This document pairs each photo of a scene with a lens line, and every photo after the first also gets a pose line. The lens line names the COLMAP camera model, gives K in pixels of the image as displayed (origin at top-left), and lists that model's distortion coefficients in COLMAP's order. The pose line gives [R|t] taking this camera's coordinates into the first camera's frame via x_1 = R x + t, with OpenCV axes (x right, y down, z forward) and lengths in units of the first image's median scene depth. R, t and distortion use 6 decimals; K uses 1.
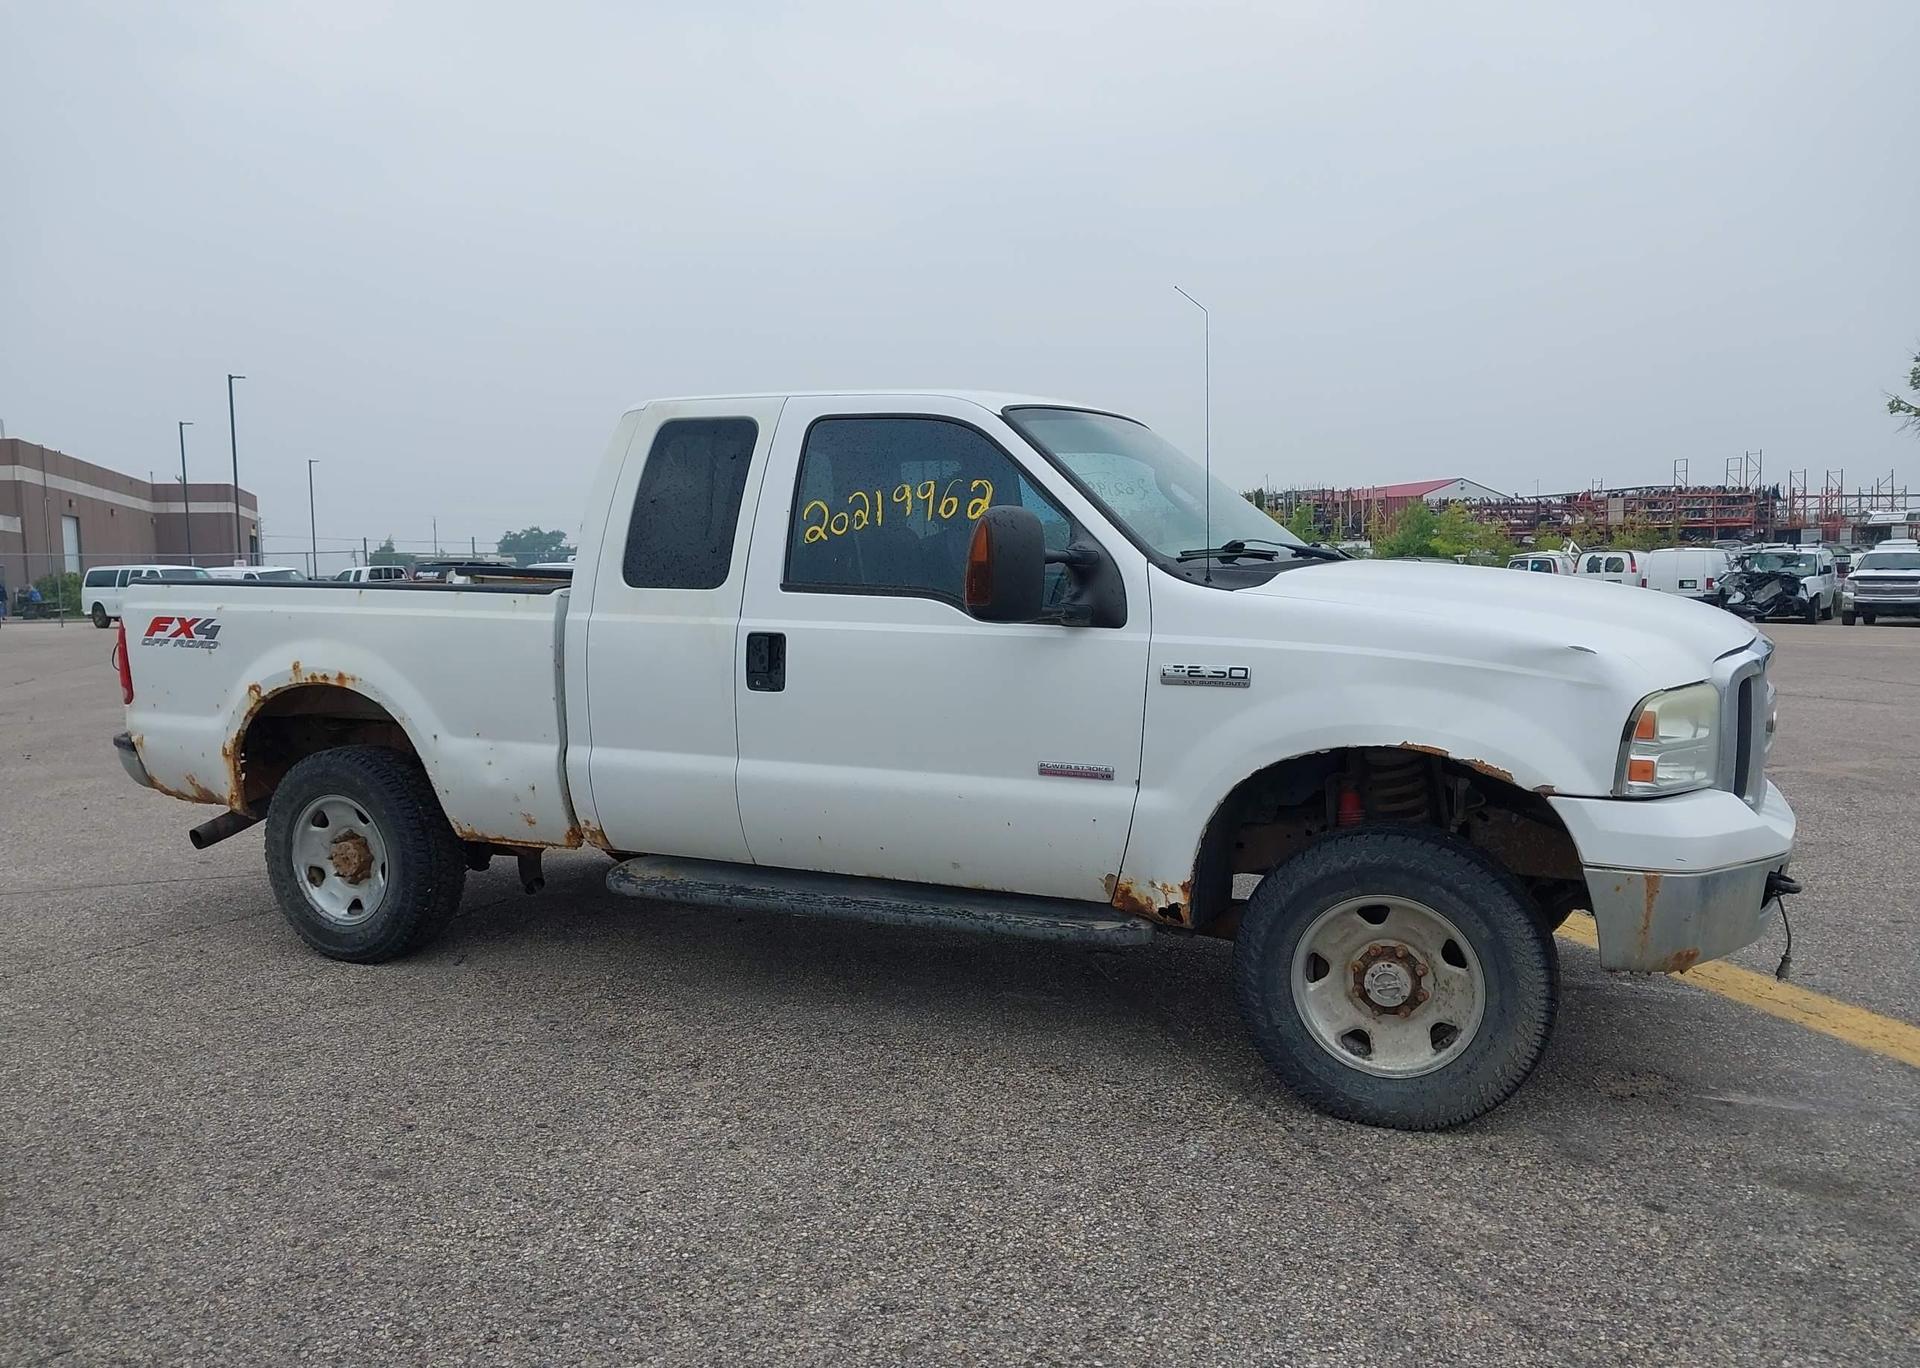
lens RADIAL K [[1508.7, 0, 953.6], [0, 1508.7, 682.6], [0, 0, 1]] dist [0.060221, -0.085915]
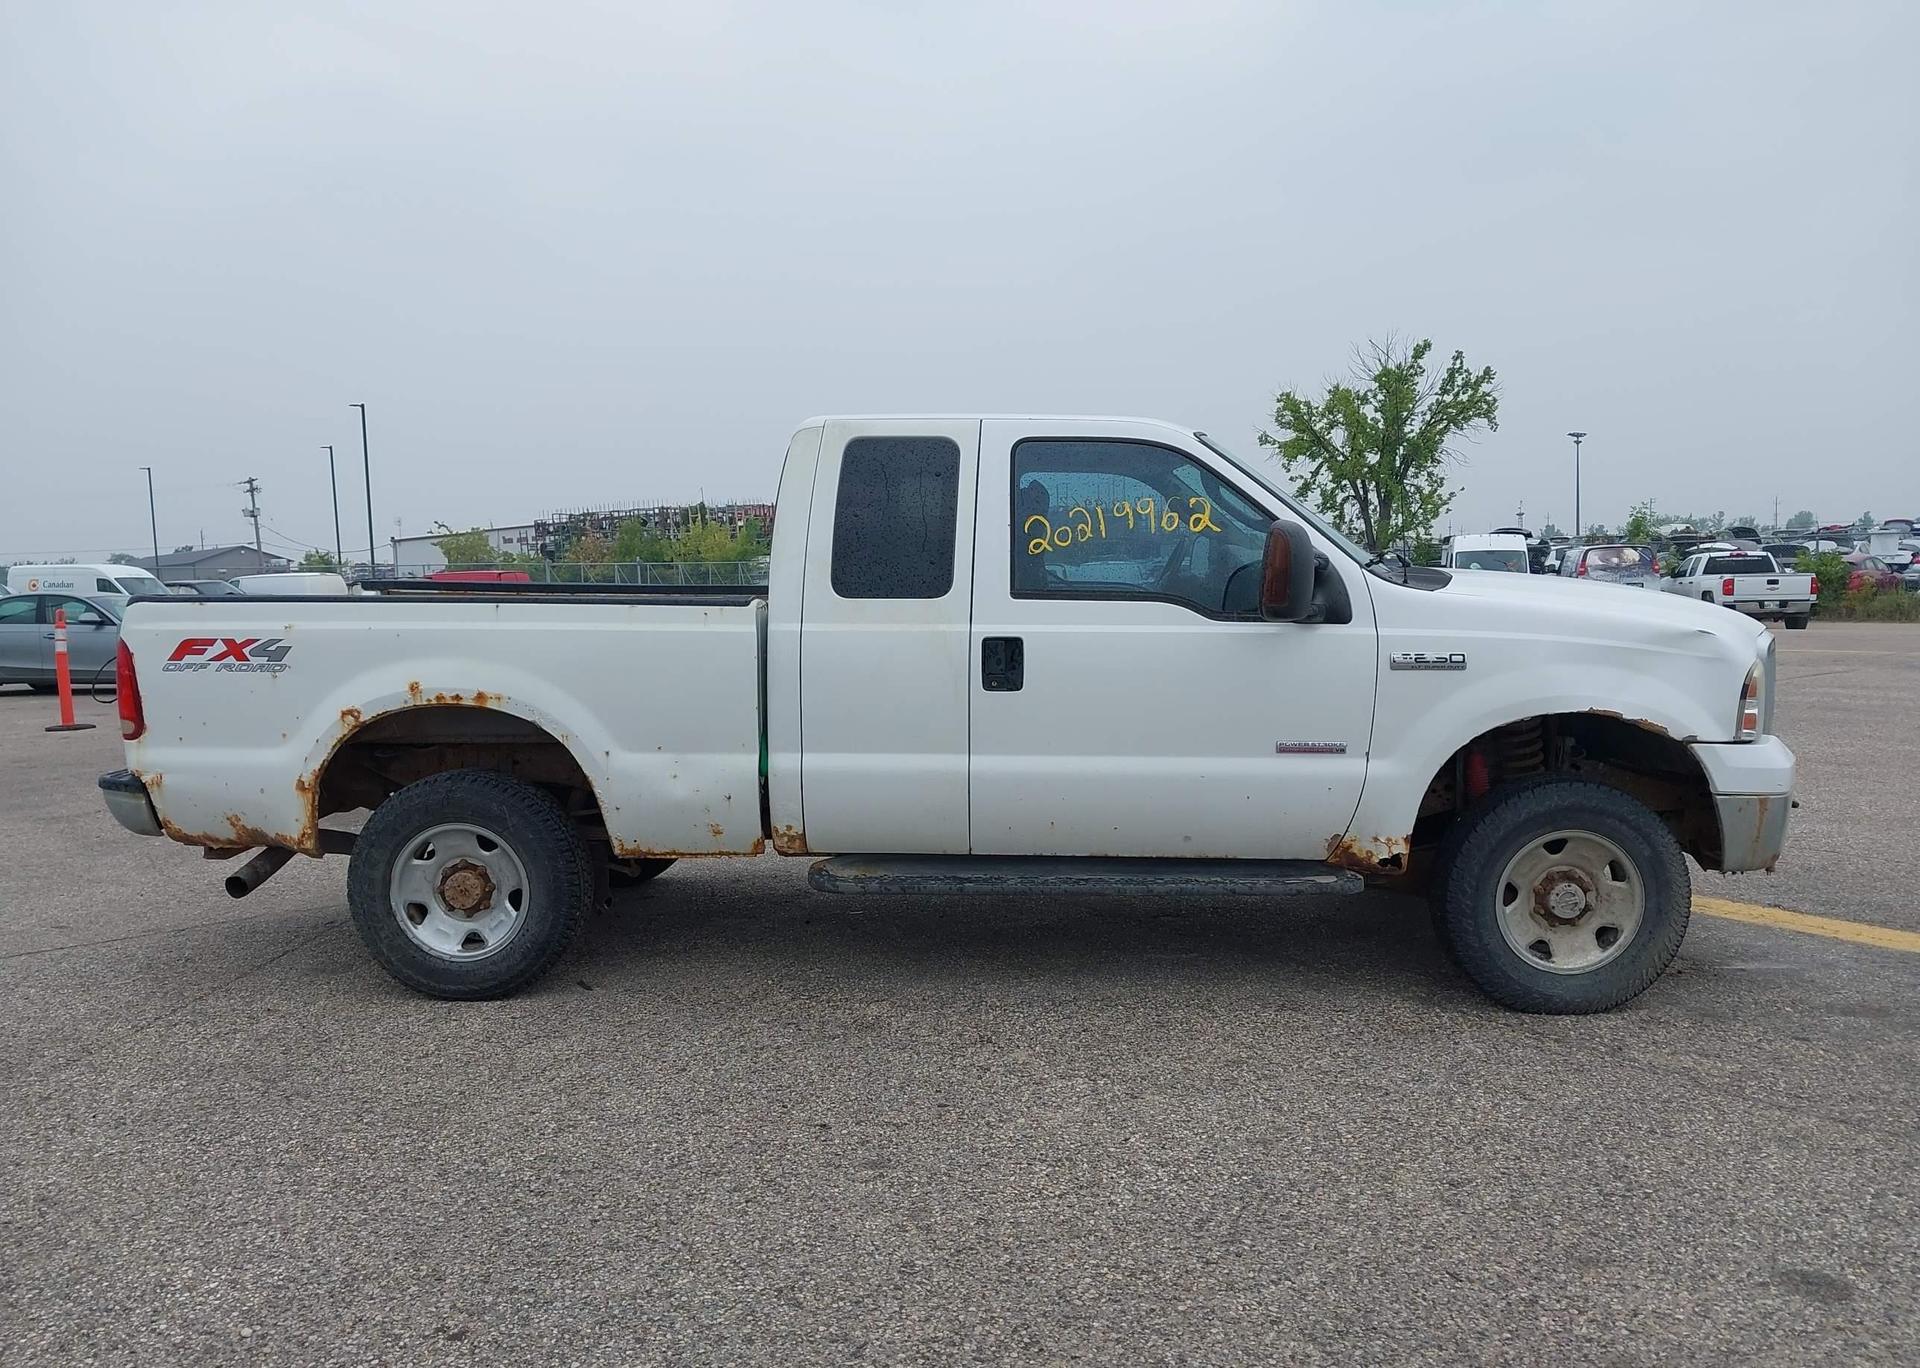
lens RADIAL K [[1508.7, 0, 953.6], [0, 1508.7, 682.6], [0, 0, 1]] dist [0.060221, -0.085915]
pose [[0.924368, -0.033862, 0.379997, -0.582026], [0.036887, 0.999319, -0.000679, -0.000951], [-0.379715, 0.014645, 0.924988, 0.016208]]
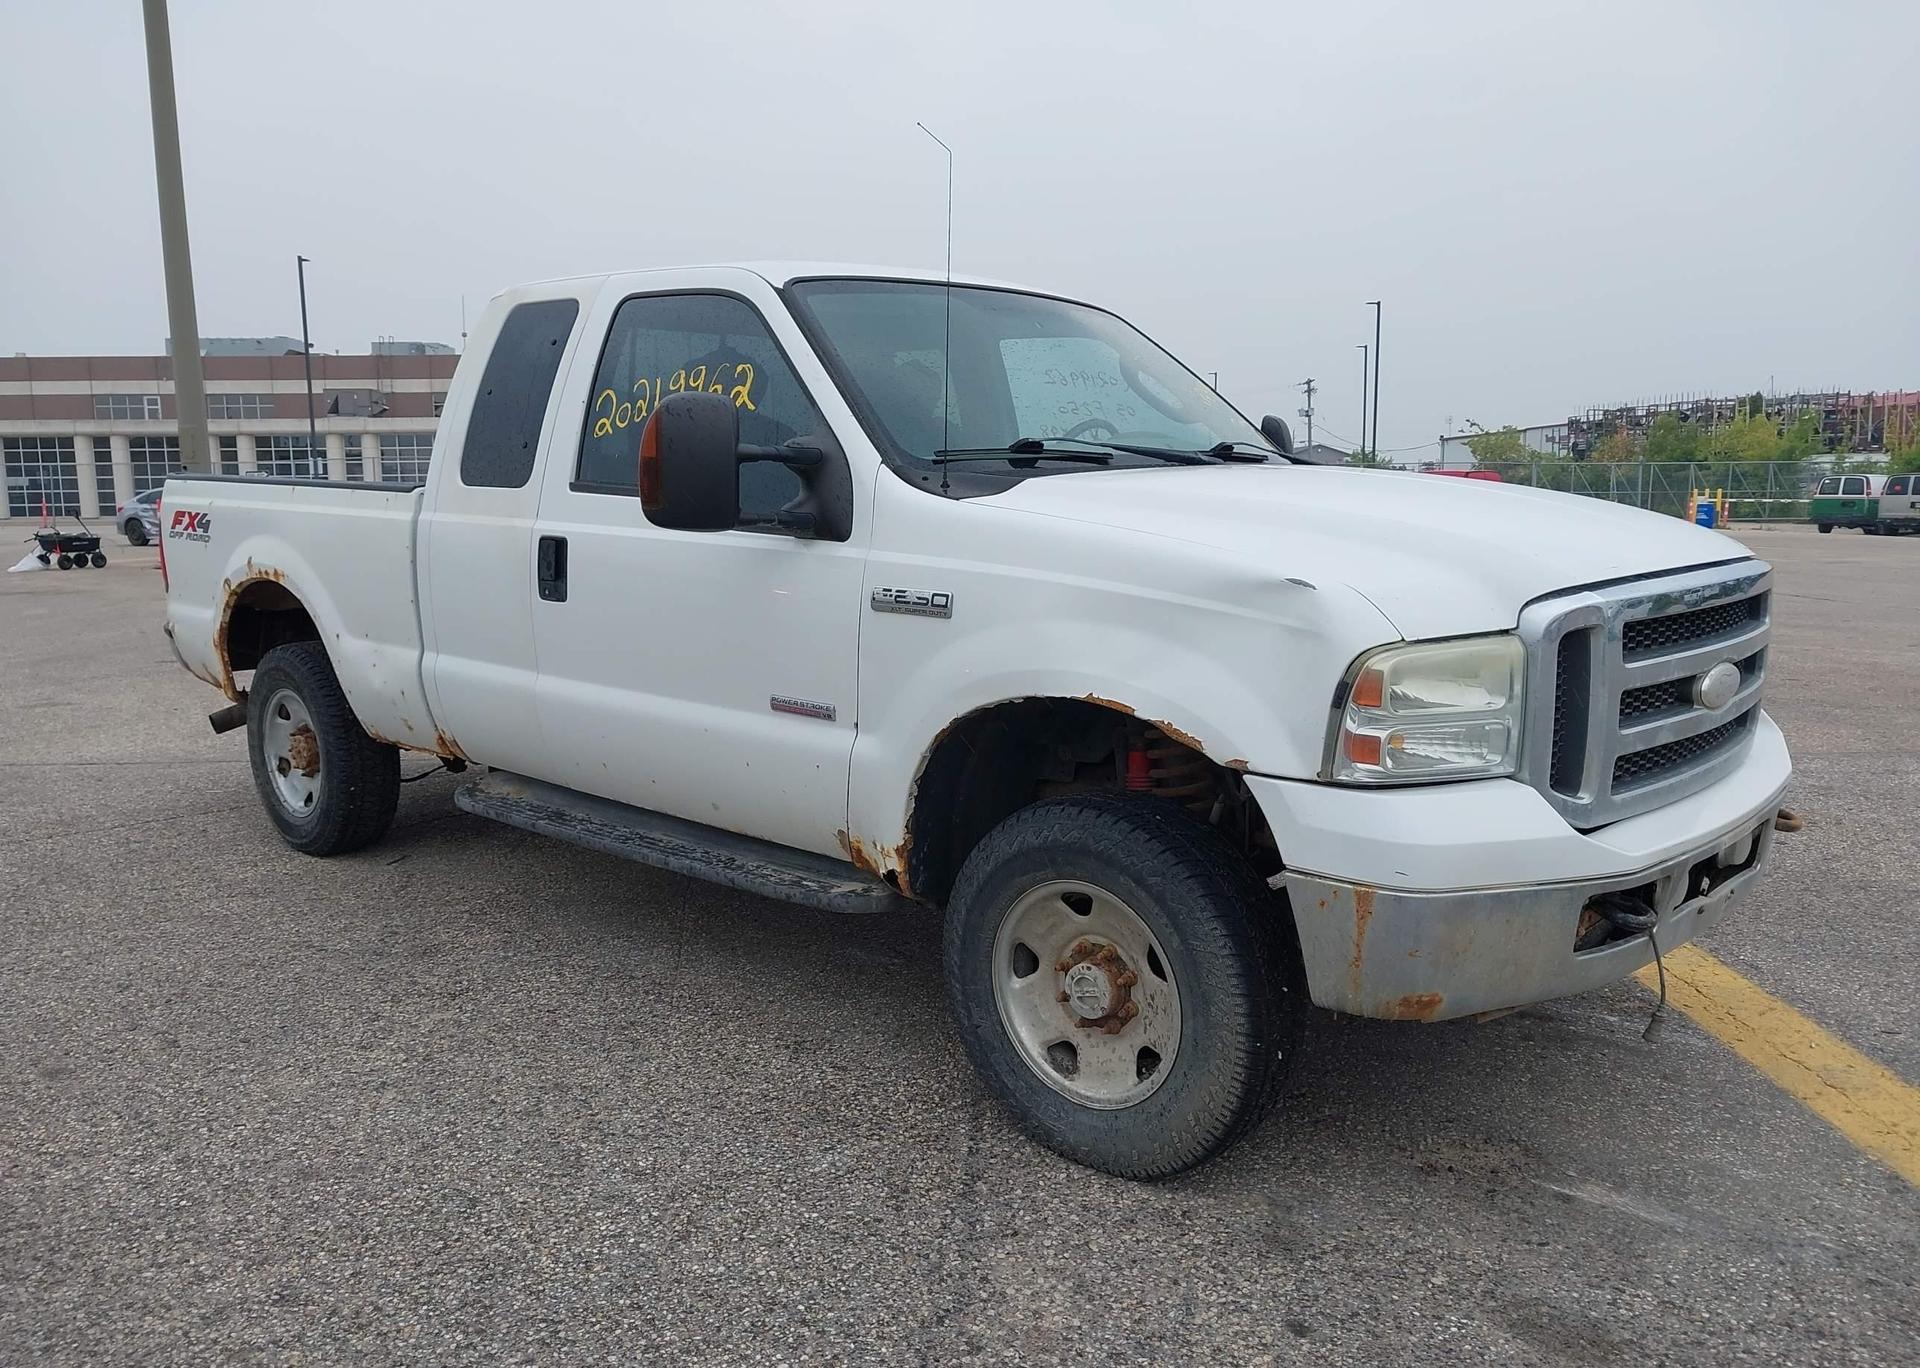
lens RADIAL K [[1534.8, 0, 960.0], [0, 1534.8, 684.0], [0, 0, 1]] dist [0.056228, -0.086772]
pose [[0.954913, 0.051543, -0.292378, 0.396393], [-0.034893, 0.997473, 0.061881, -0.011172], [0.294829, -0.048889, 0.954299, 0.180875]]
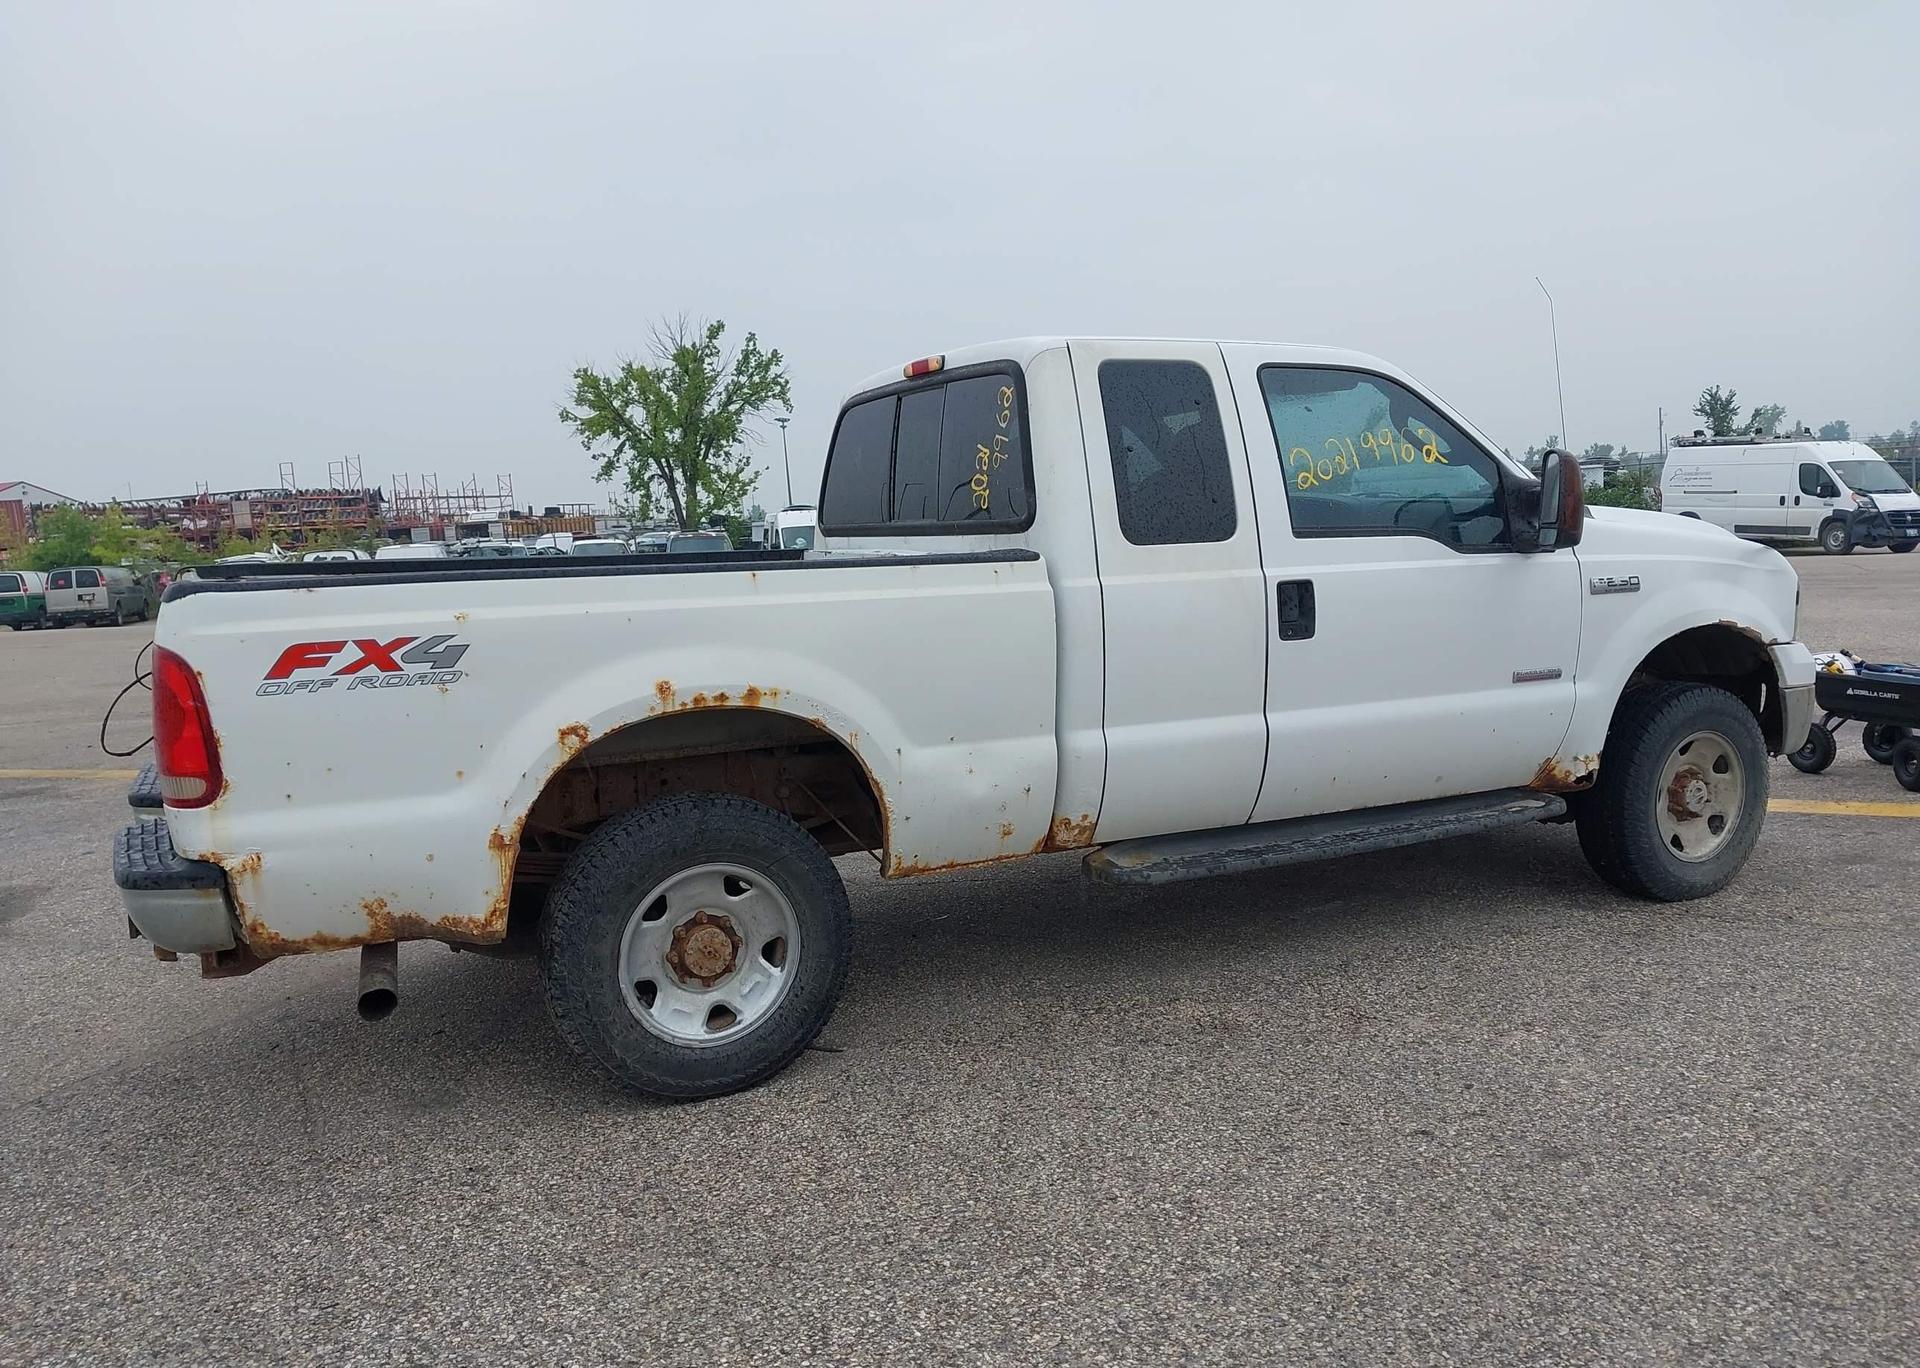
lens RADIAL K [[1495.2, 0, 955.7], [0, 1495.2, 697.0], [0, 0, 1]] dist [0.166767, -0.418482]
pose [[0.618918, -0.110314, 0.777670, -1.066295], [0.105750, 0.992777, 0.056665, -0.037961], [-0.778304, 0.047168, 0.626113, 0.570334]]
